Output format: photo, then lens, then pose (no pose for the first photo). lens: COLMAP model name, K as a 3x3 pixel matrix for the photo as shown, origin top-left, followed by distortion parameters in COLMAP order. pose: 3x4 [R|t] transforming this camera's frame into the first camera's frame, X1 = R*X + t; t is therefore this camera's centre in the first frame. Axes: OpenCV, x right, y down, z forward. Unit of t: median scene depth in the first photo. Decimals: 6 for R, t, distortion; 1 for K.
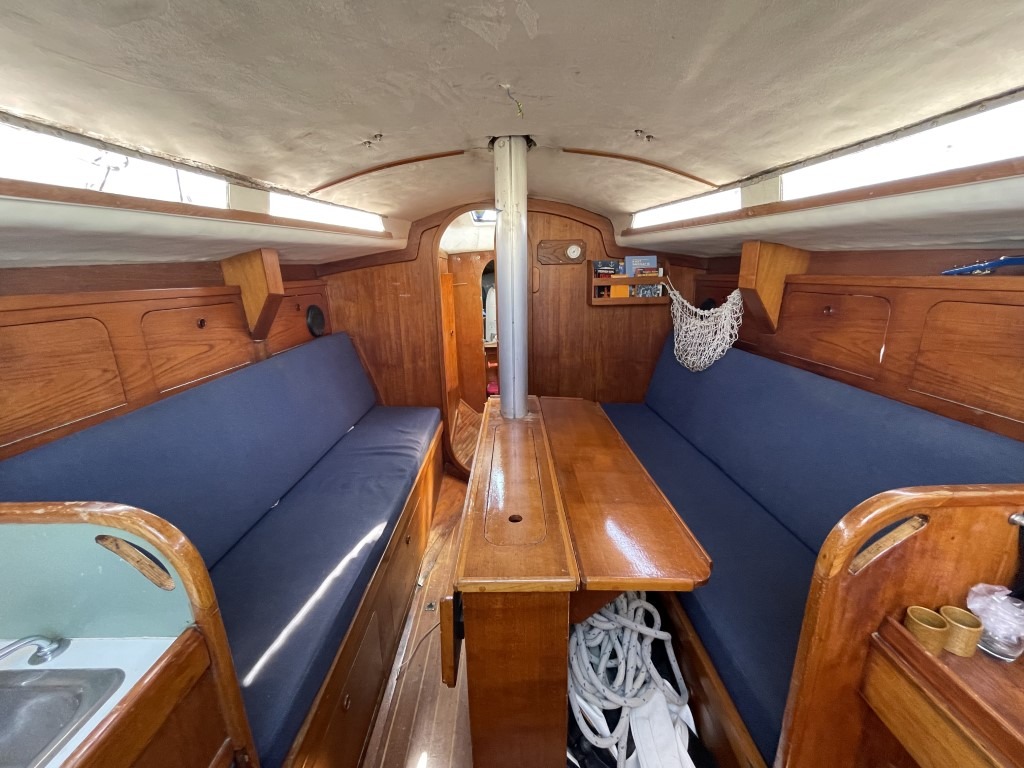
lens RADIAL K [[414.0, 0, 512.7], [0, 414.0, 382.3], [0, 0, 1]] dist [-0.004100, 0.000281]
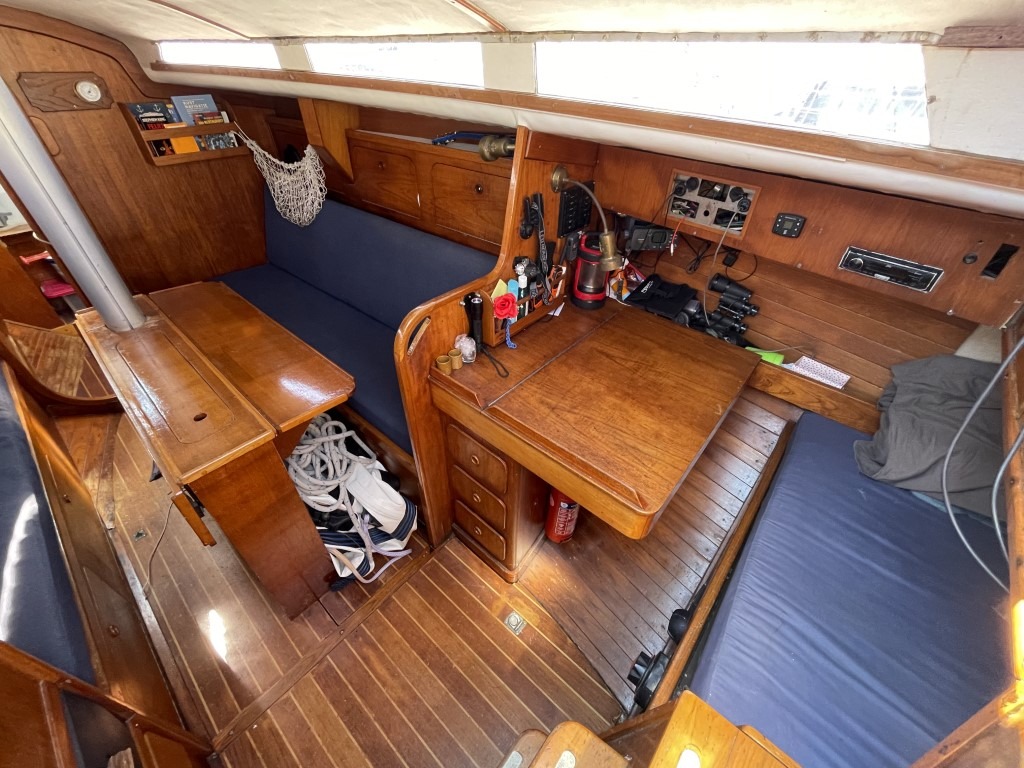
lens RADIAL K [[414.0, 0, 512.4], [0, 414.0, 381.0], [0, 0, 1]] dist [-0.004100, 0.000281]
pose [[0.663597, -0.442910, 0.602884, -0.053508], [0.168079, 0.873567, 0.456761, -0.121362], [-0.728964, -0.201773, 0.654140, -0.327147]]
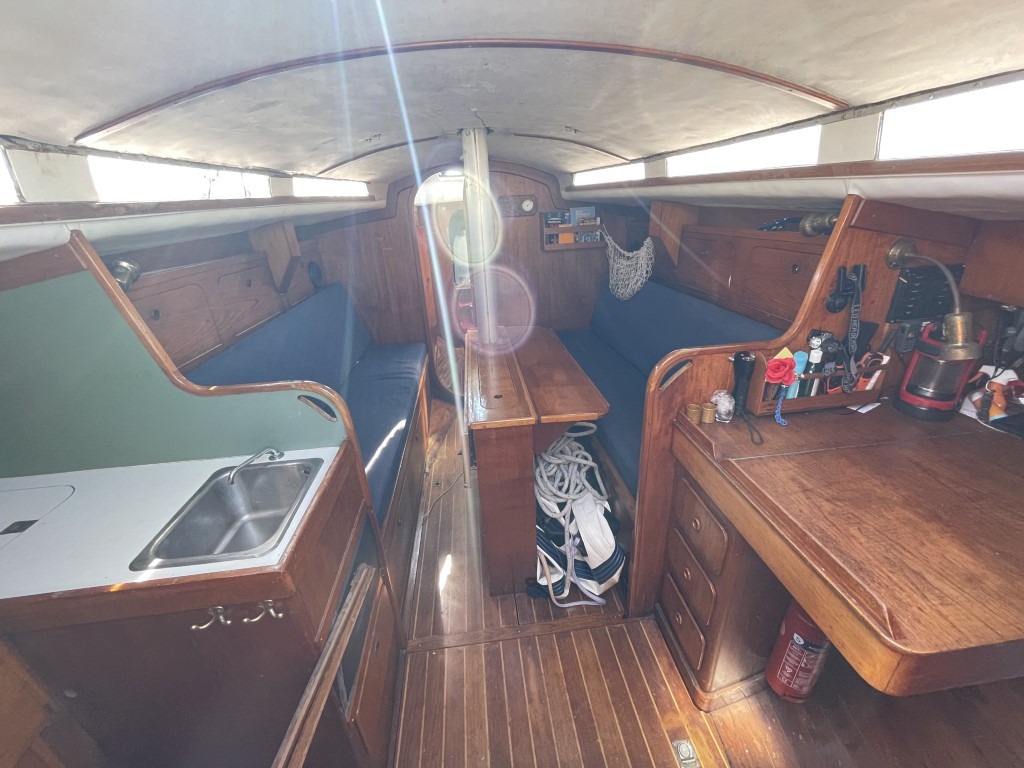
lens RADIAL K [[414.0, 0, 512.1], [0, 414.0, 380.4], [0, 0, 1]] dist [-0.004100, 0.000281]
pose [[0.994608, -0.068758, 0.077640, -0.049638], [0.057376, 0.988439, 0.140346, 0.031014], [-0.086393, -0.135134, 0.987054, -0.482540]]
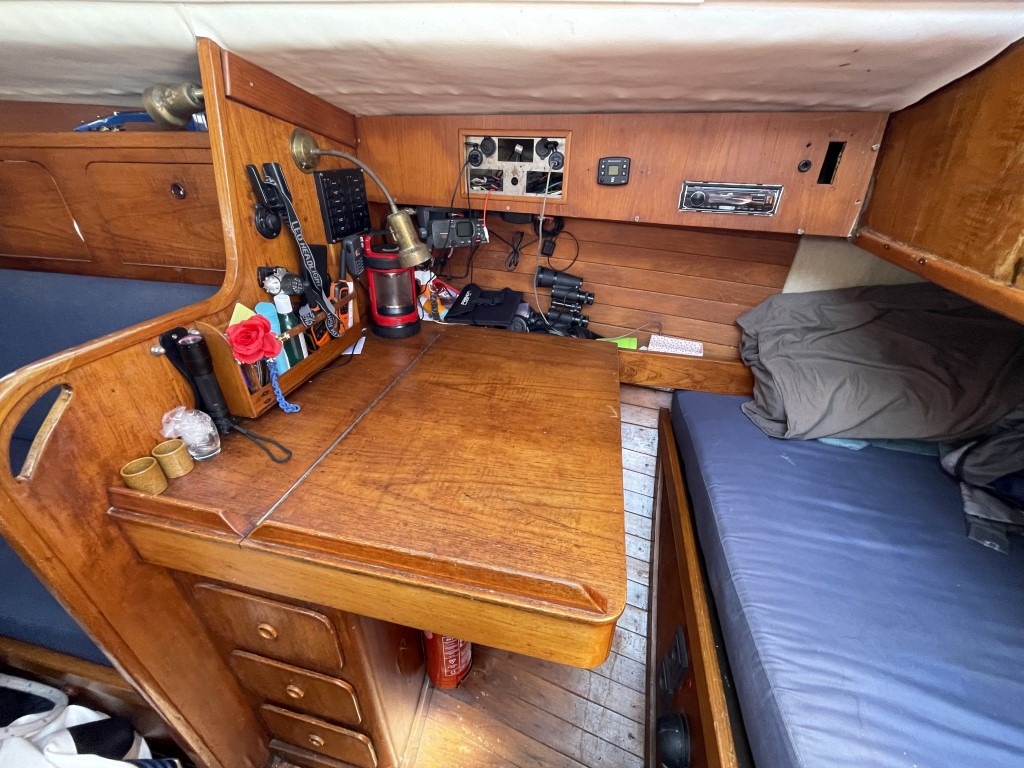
lens RADIAL K [[414.0, 0, 512.5], [0, 414.0, 381.6], [0, 0, 1]] dist [-0.004100, 0.000281]
pose [[0.225823, -0.457816, 0.859889, 0.184206], [0.236564, 0.882040, 0.407484, 0.077233], [-0.945009, 0.111399, 0.307487, -0.127646]]
